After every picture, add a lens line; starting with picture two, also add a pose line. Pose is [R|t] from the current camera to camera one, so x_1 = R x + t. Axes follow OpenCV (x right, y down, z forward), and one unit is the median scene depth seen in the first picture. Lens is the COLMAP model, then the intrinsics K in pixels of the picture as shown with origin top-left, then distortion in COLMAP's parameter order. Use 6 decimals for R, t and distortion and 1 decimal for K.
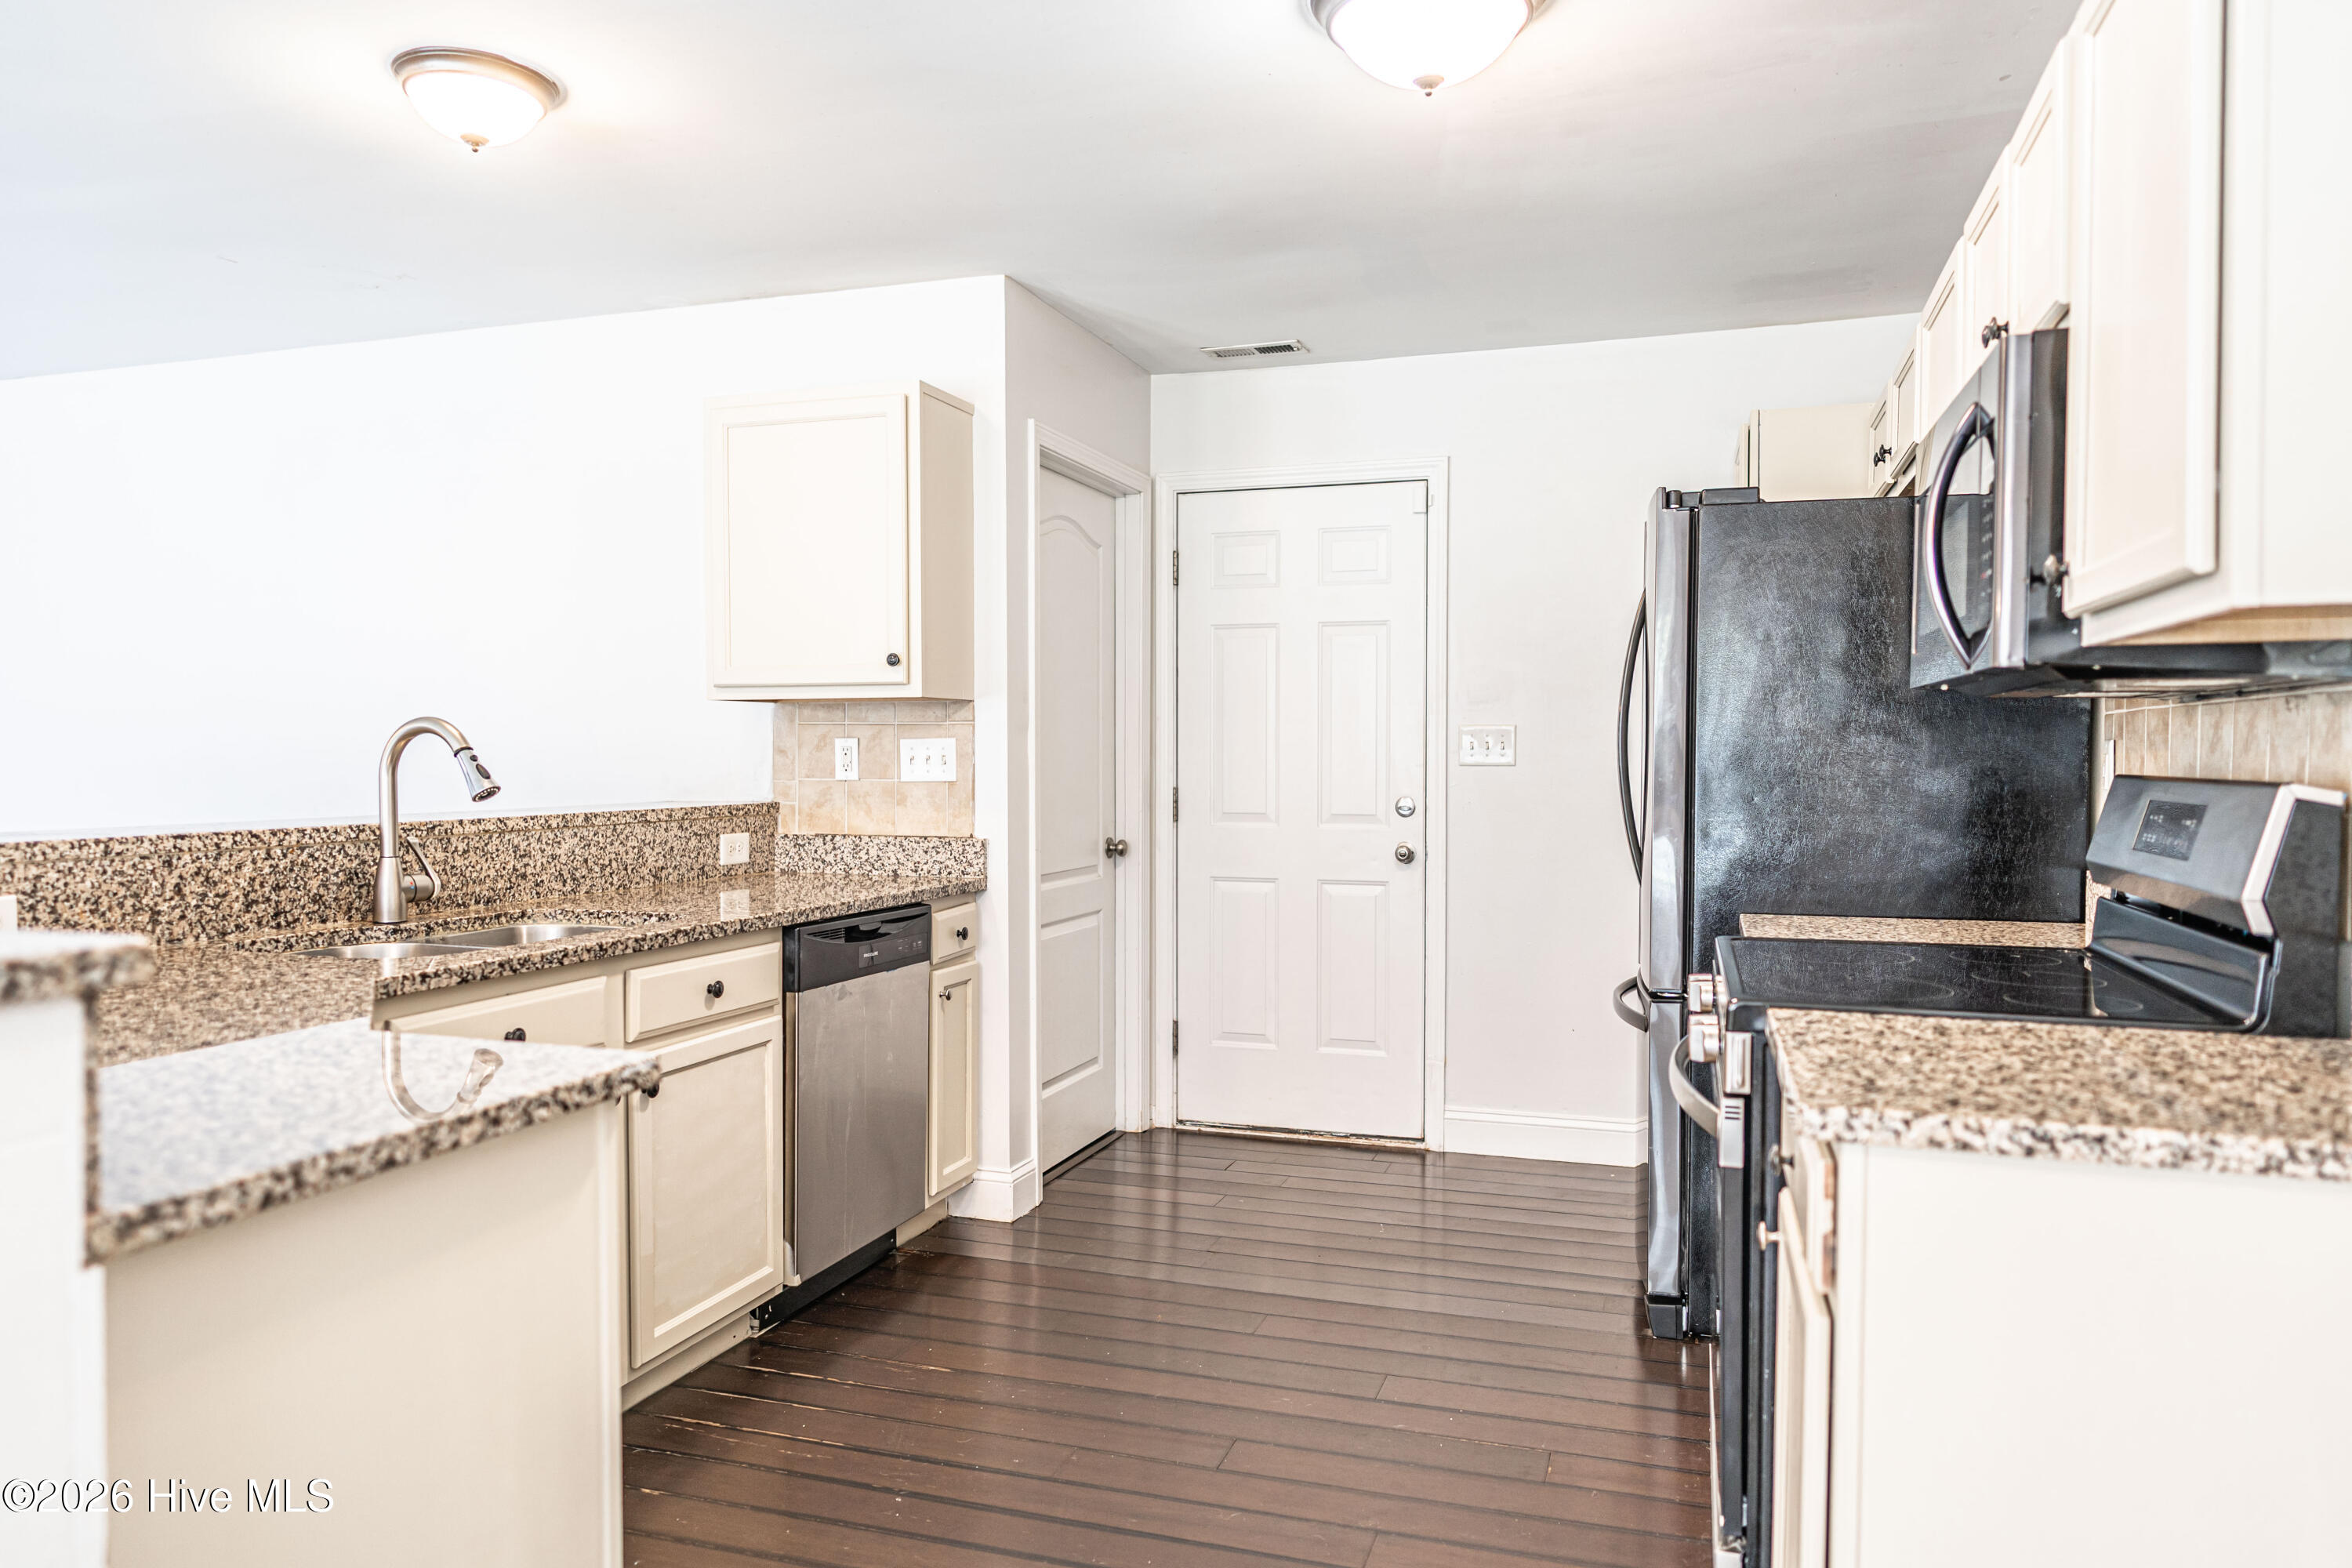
lens RADIAL K [[1581.8, 0, 1171.1], [0, 1581.8, 781.2], [0, 0, 1]] dist [0.001536, 0.000681]
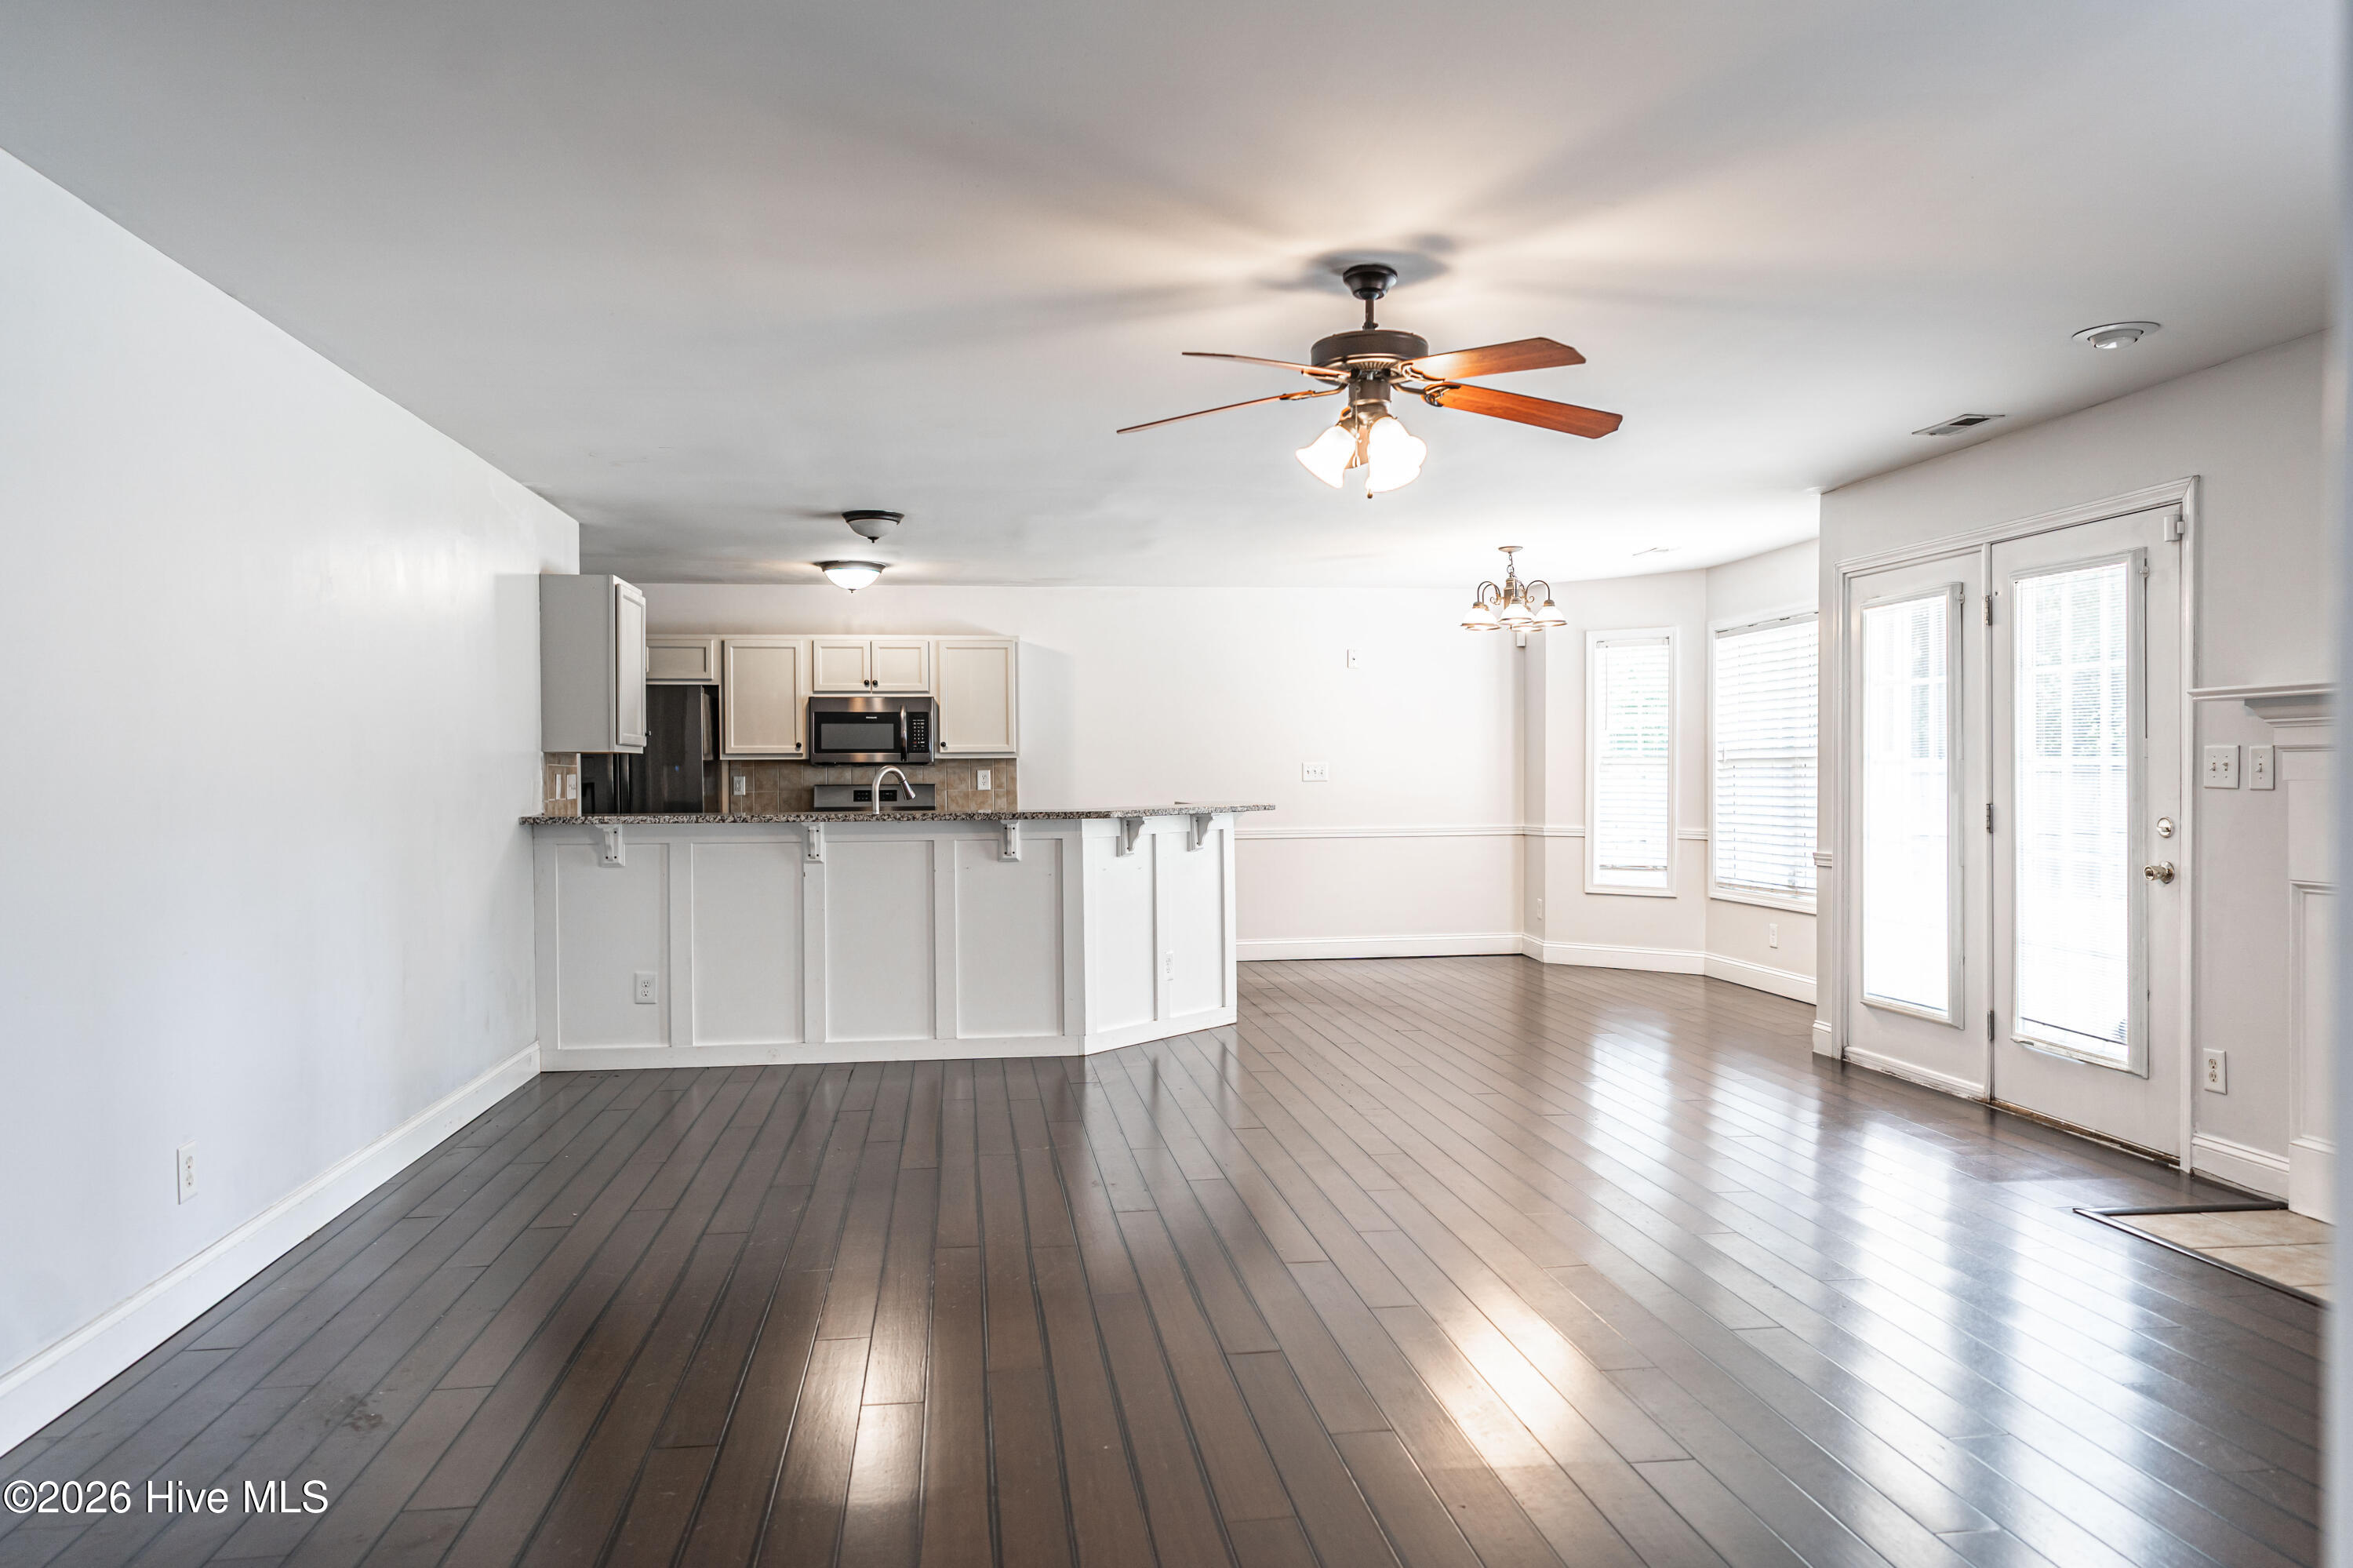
lens RADIAL K [[1582.5, 0, 1171.6], [0, 1582.5, 781.2], [0, 0, 1]] dist [0.001536, 0.000681]
pose [[-0.443913, -0.001508, 0.896069, -1.971417], [0.021945, 0.999680, 0.012554, -0.026311], [-0.895801, 0.025238, -0.443738, 1.152157]]
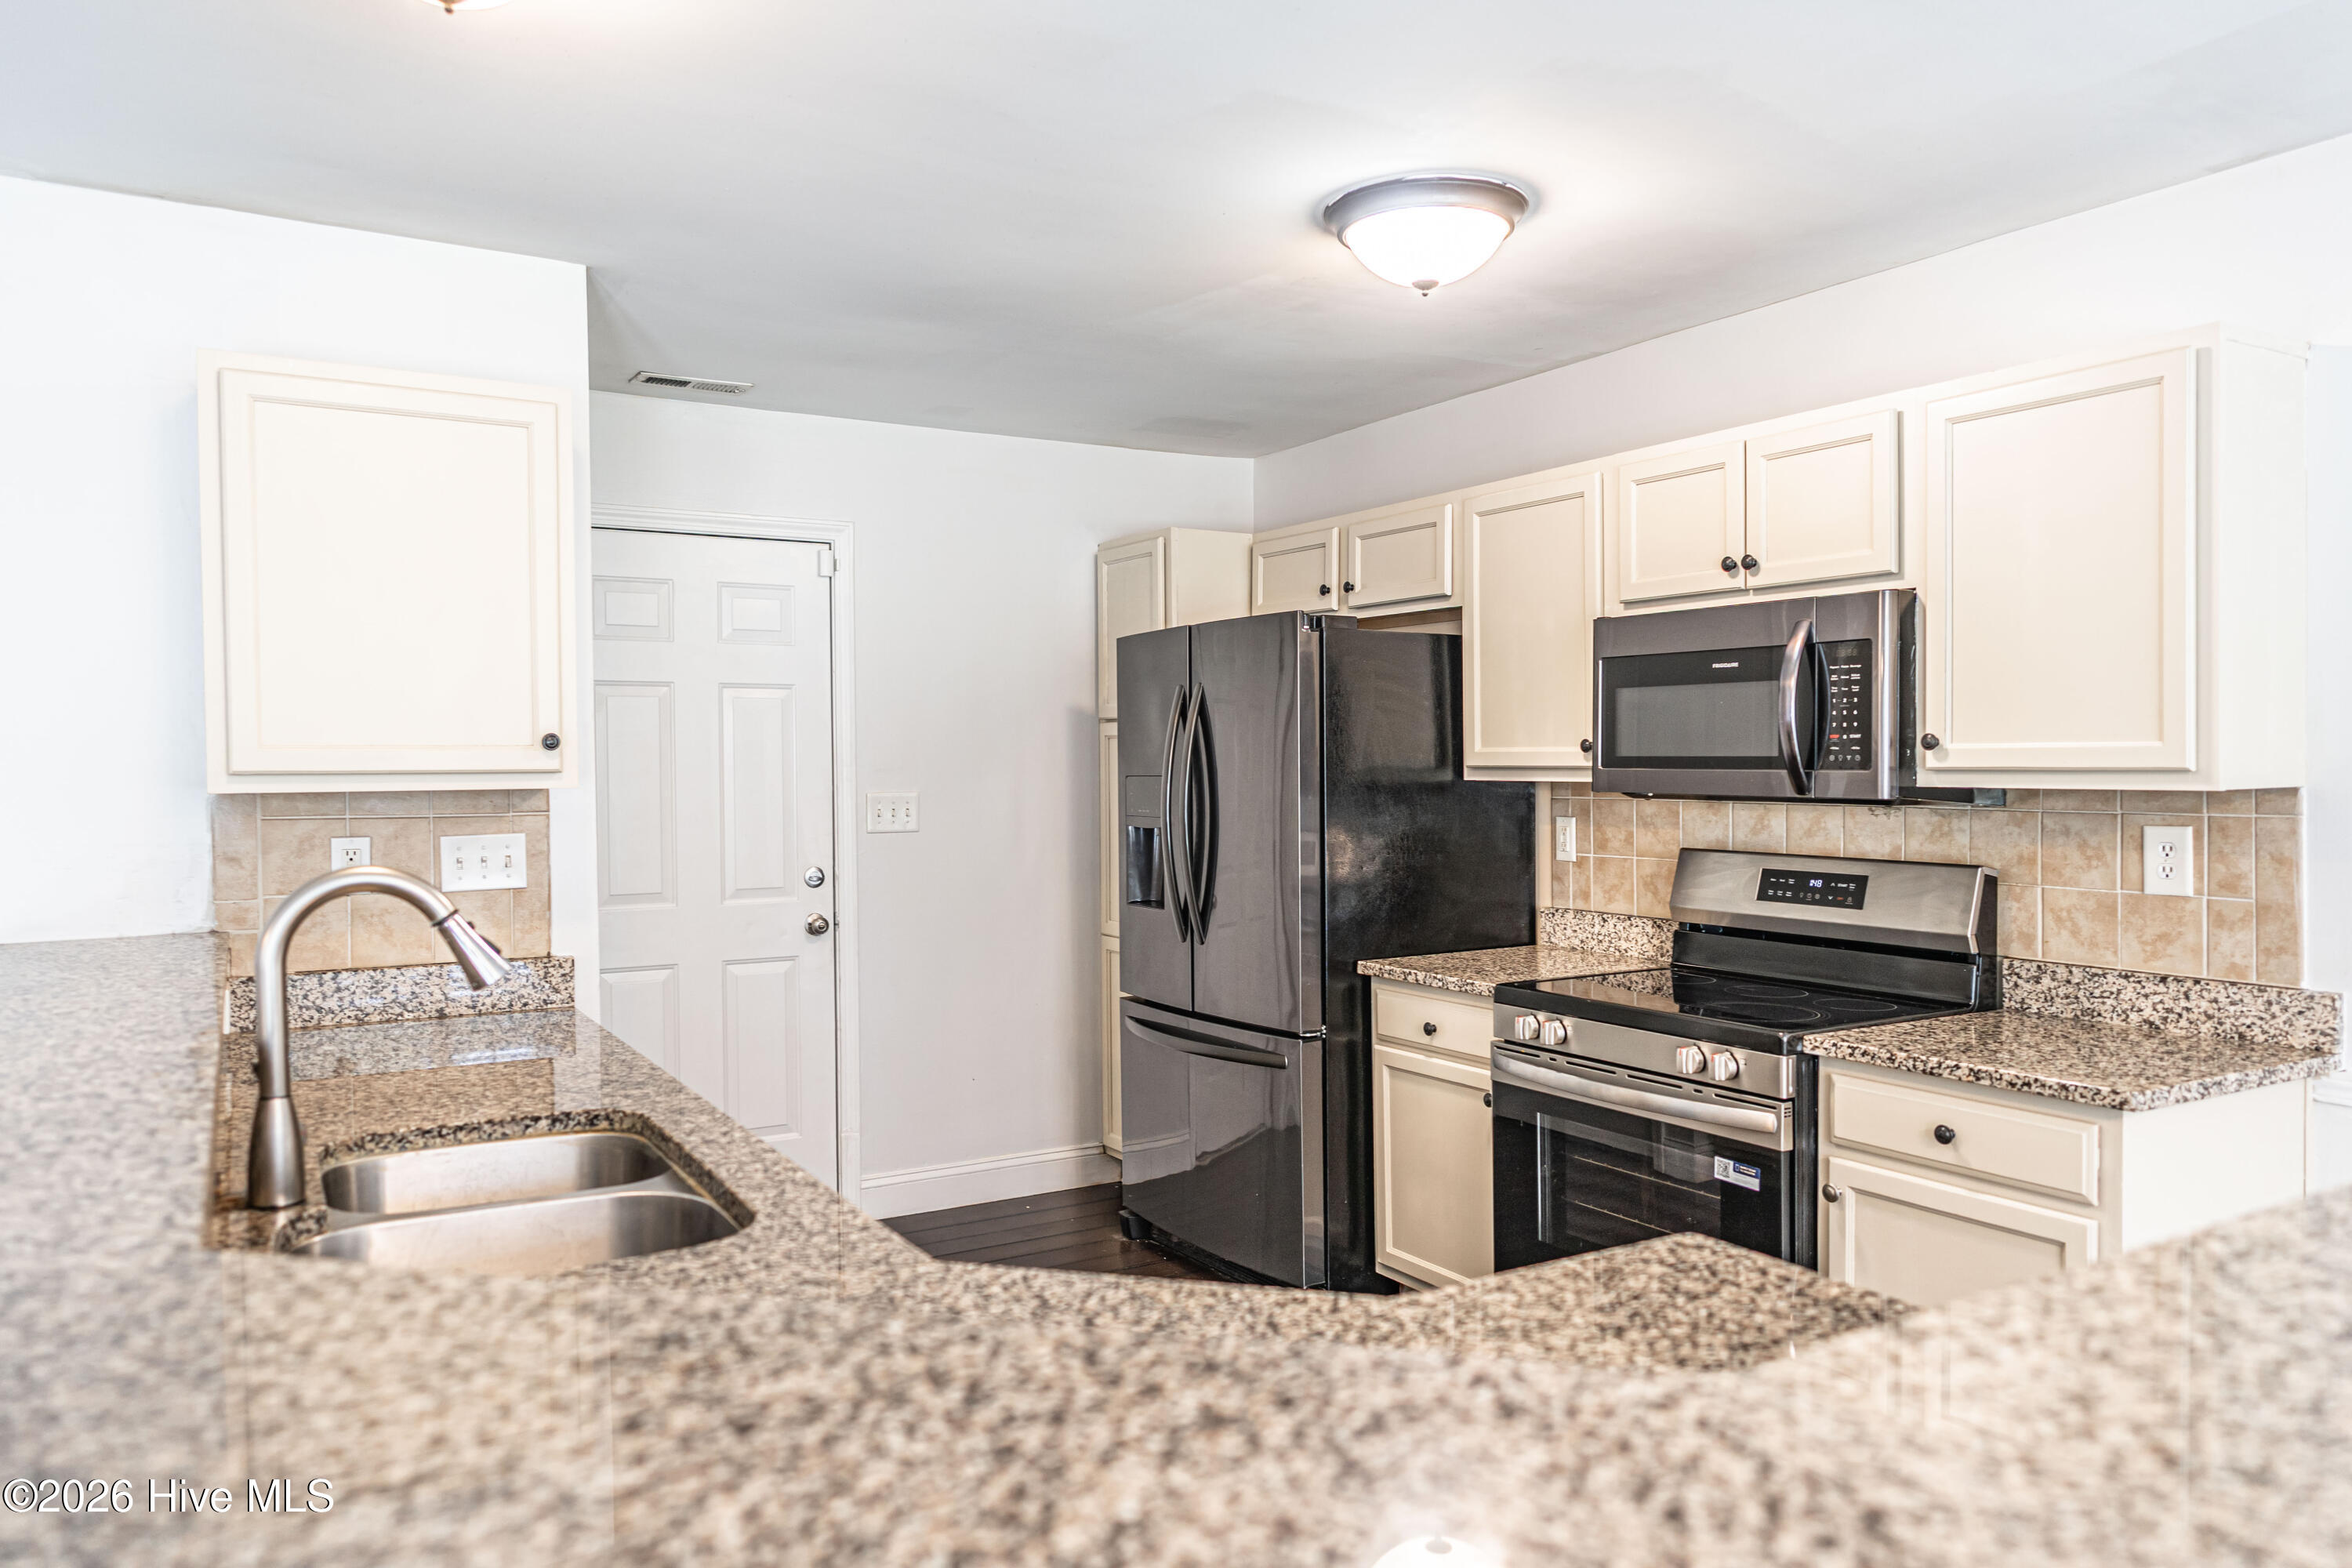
lens RADIAL K [[1581.8, 0, 1171.1], [0, 1581.8, 781.2], [0, 0, 1]] dist [0.001536, 0.000681]
pose [[0.644110, -0.014765, 0.764790, -0.518326], [0.016919, 0.999844, 0.005054, -0.050367], [-0.764746, 0.009684, 0.644260, 0.233868]]
